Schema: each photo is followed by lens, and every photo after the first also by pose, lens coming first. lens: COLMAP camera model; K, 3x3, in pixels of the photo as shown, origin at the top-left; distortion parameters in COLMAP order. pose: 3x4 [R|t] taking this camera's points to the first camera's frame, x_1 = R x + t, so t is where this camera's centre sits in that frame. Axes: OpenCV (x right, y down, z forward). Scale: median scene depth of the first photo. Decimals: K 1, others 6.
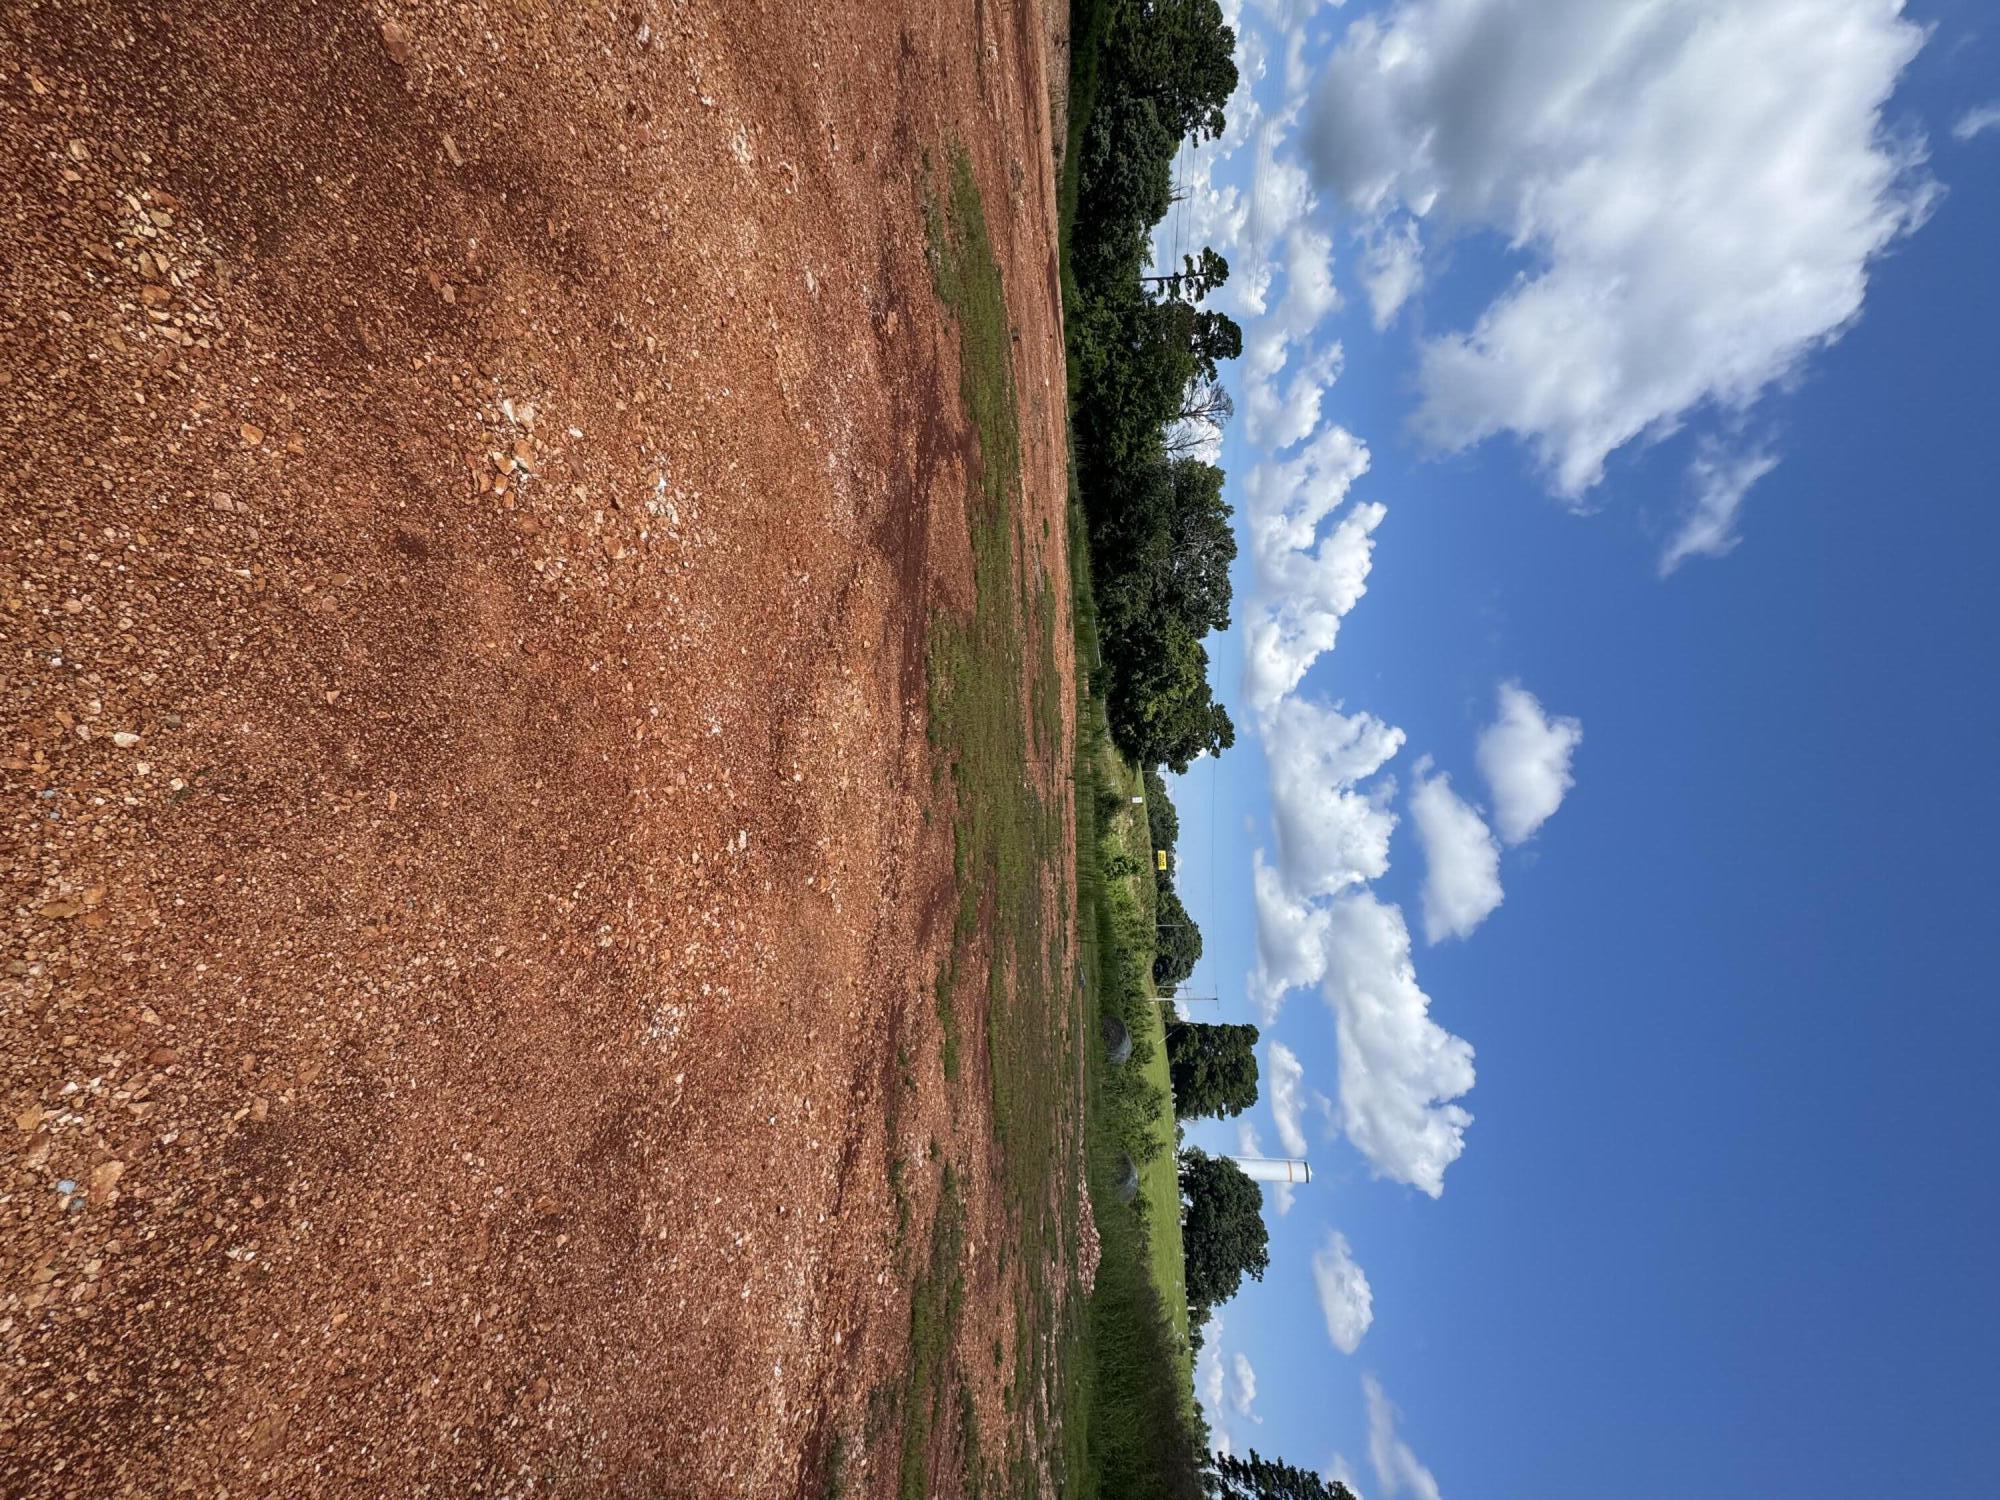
lens RADIAL K [[792.1, 0, 996.4], [0, 792.1, 745.4], [0, 0, 1]] dist [0.001366, -0.003128]
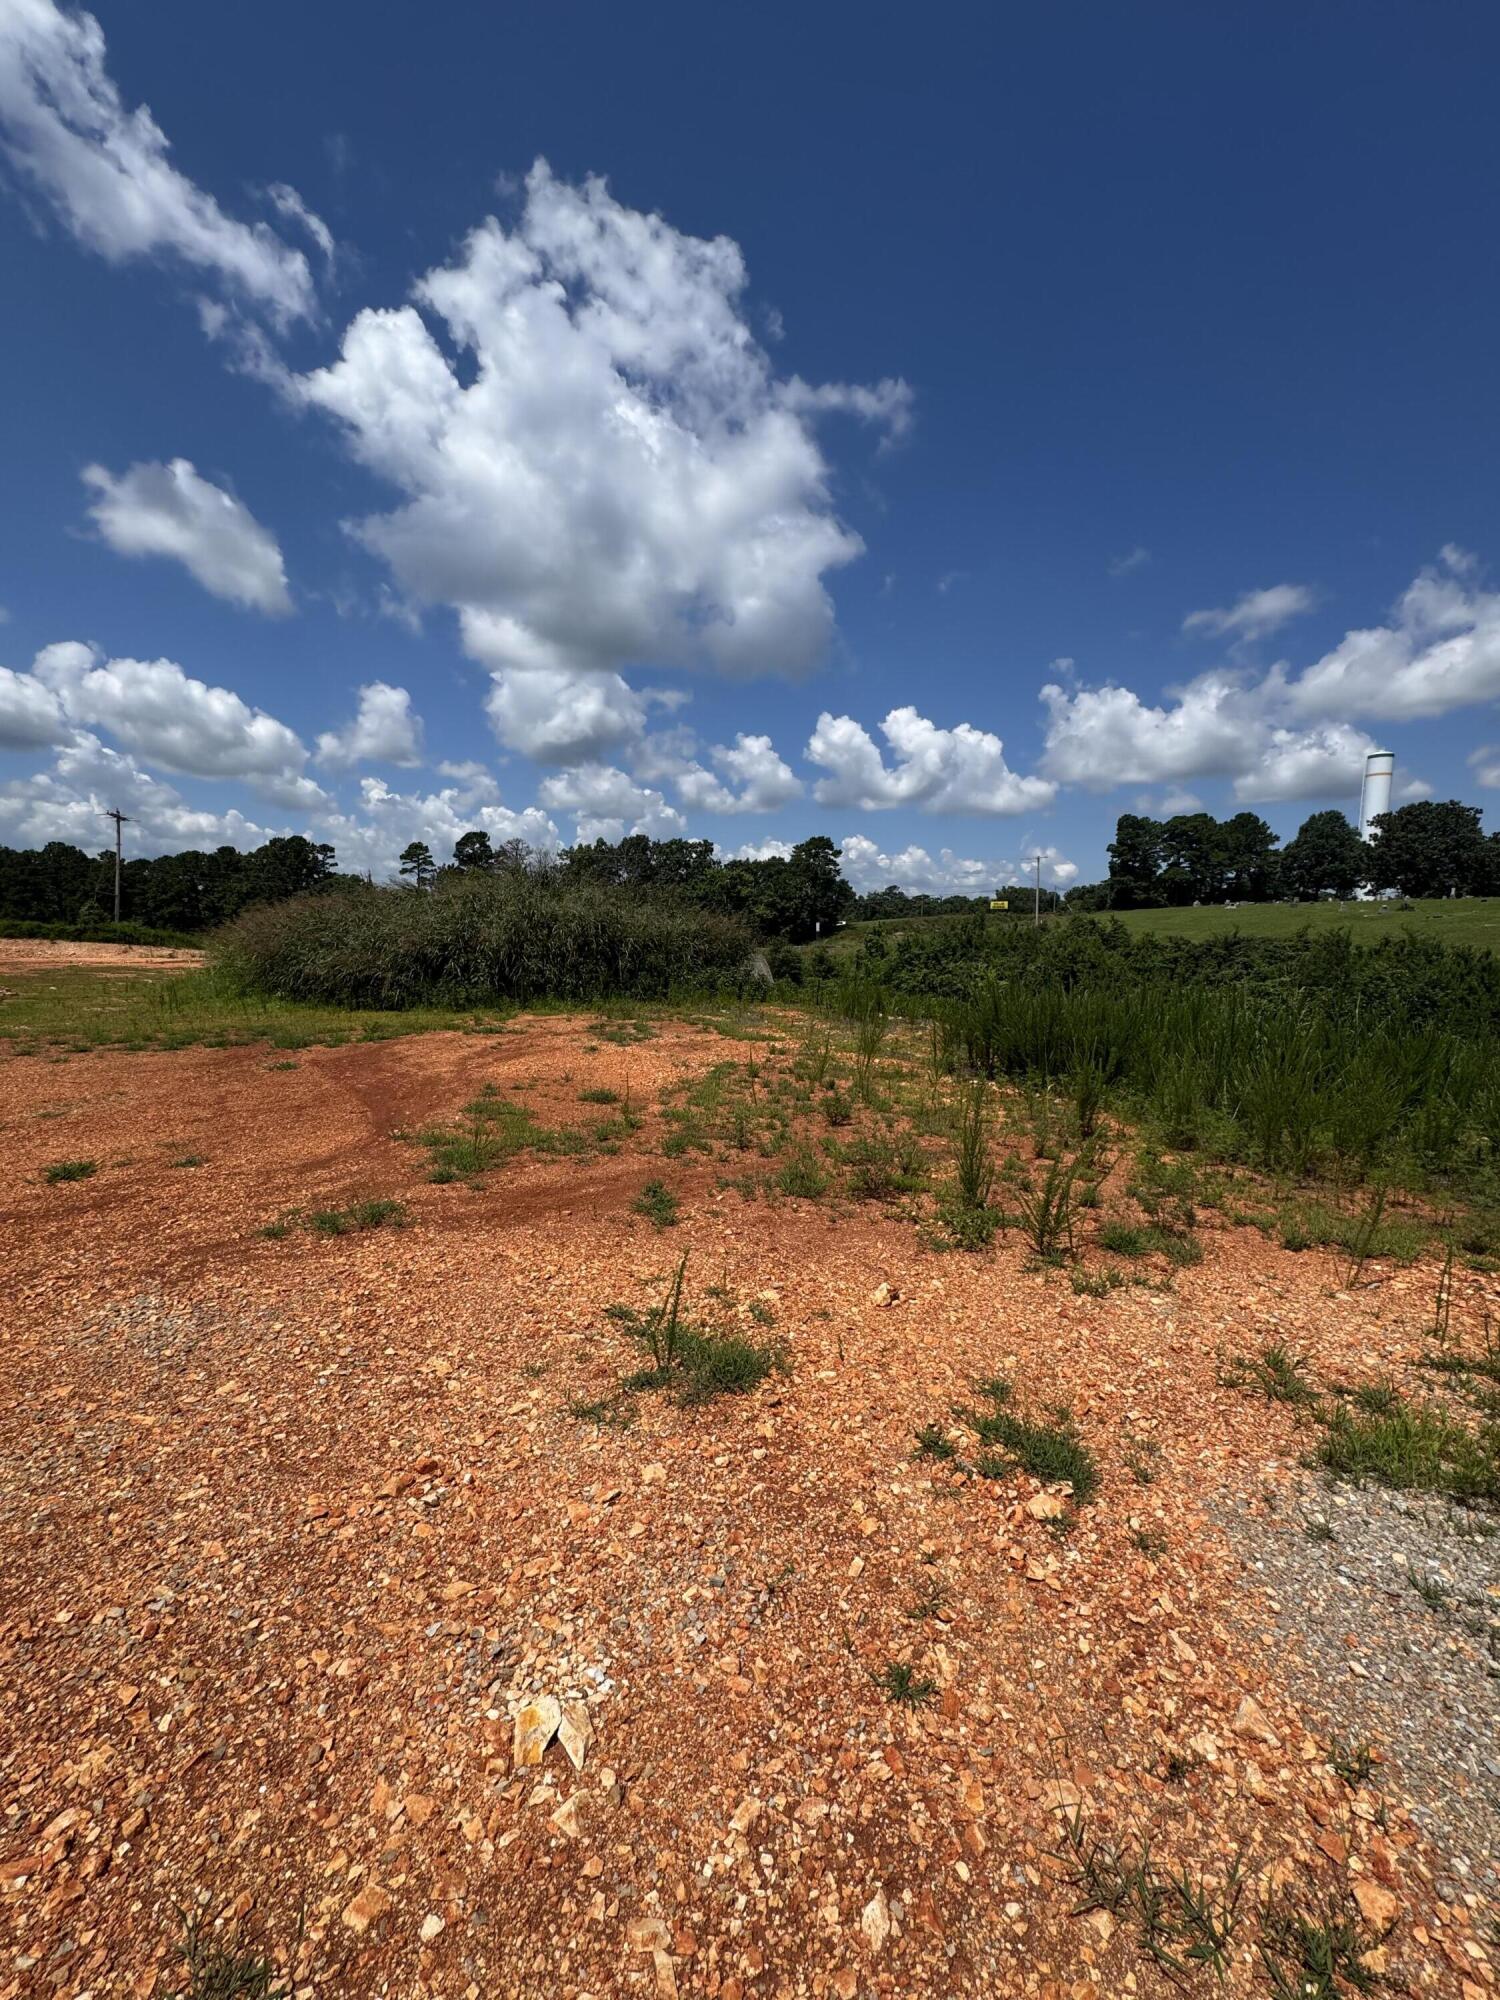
lens RADIAL K [[792.1, 0, 750.0], [0, 792.1, 1003.5], [0, 0, 1]] dist [0.001366, -0.003128]
pose [[0.110817, -0.992756, 0.046417, 0.016989], [0.927046, 0.086423, -0.364851, 0.461721], [0.358196, 0.083463, 0.929908, -0.044301]]
